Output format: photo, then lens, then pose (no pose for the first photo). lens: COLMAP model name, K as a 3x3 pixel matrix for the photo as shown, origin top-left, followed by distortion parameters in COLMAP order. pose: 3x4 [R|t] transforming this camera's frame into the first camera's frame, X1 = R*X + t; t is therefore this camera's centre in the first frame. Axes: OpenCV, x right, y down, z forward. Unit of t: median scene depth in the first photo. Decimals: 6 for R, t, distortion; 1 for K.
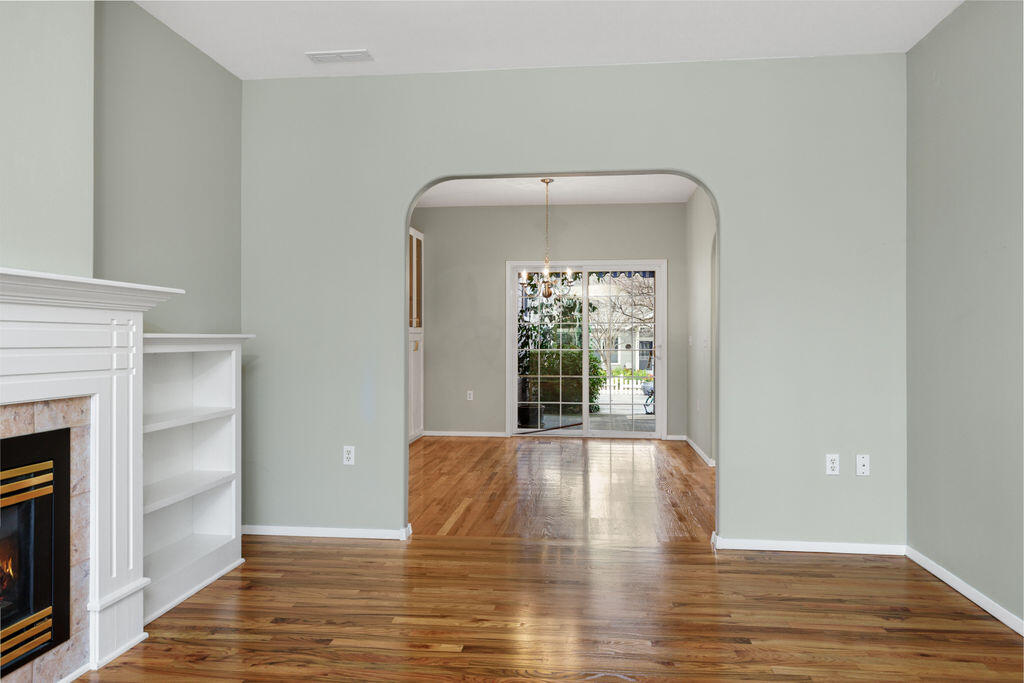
lens RADIAL K [[688.8, 0, 511.3], [0, 688.8, 333.9], [0, 0, 1]] dist [0.007043, 0.003574]
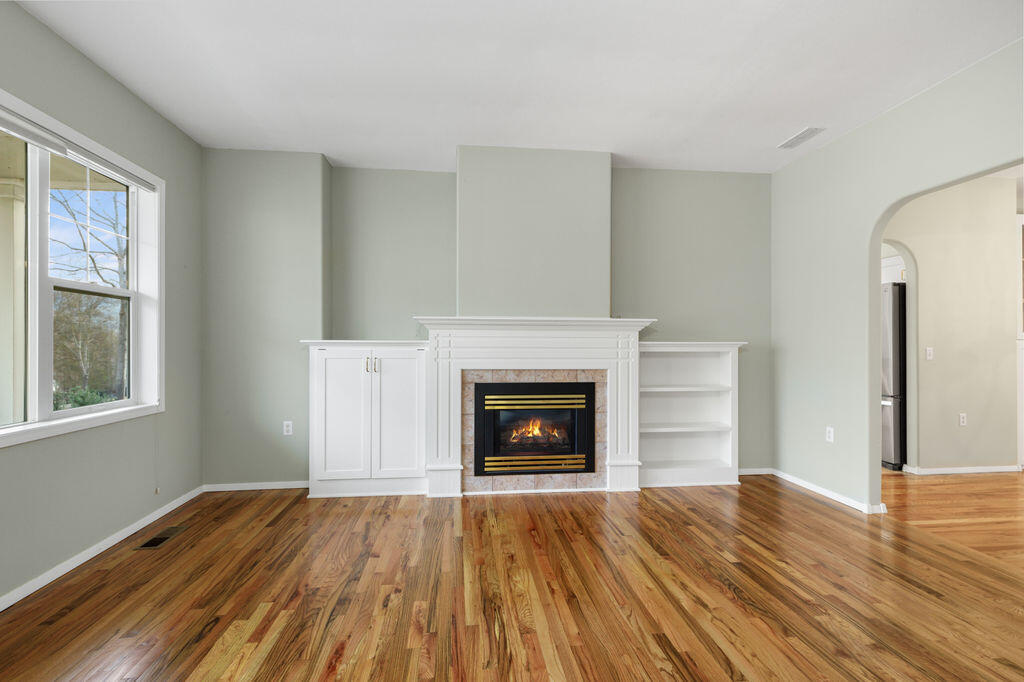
lens RADIAL K [[475.8, 0, 510.5], [0, 475.8, 345.9], [0, 0, 1]] dist [0.005844, 0.000714]
pose [[0.228776, 0.006611, -0.973457, 0.829882], [0.003487, 0.999965, 0.007611, 0.000225], [0.973473, -0.005136, 0.228745, 0.345761]]
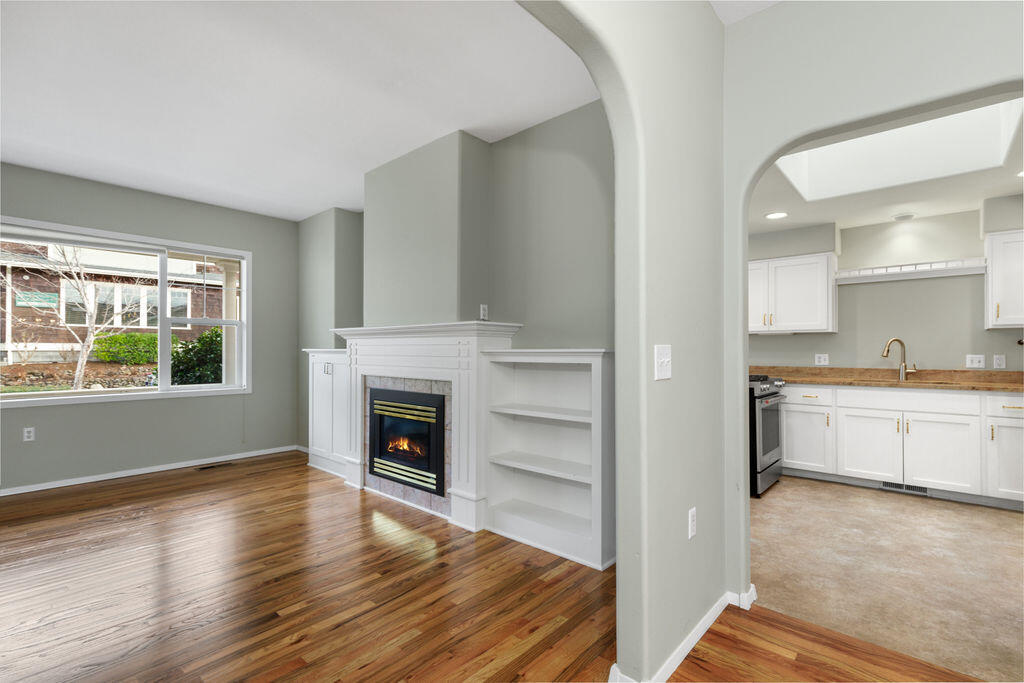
lens RADIAL K [[475.8, 0, 512.2], [0, 475.8, 346.3], [0, 0, 1]] dist [0.005844, 0.000714]
pose [[-0.576842, -0.007157, -0.816824, 0.397038], [0.003775, 0.999928, -0.011427, 0.006164], [0.816847, -0.009676, -0.576773, 1.930148]]
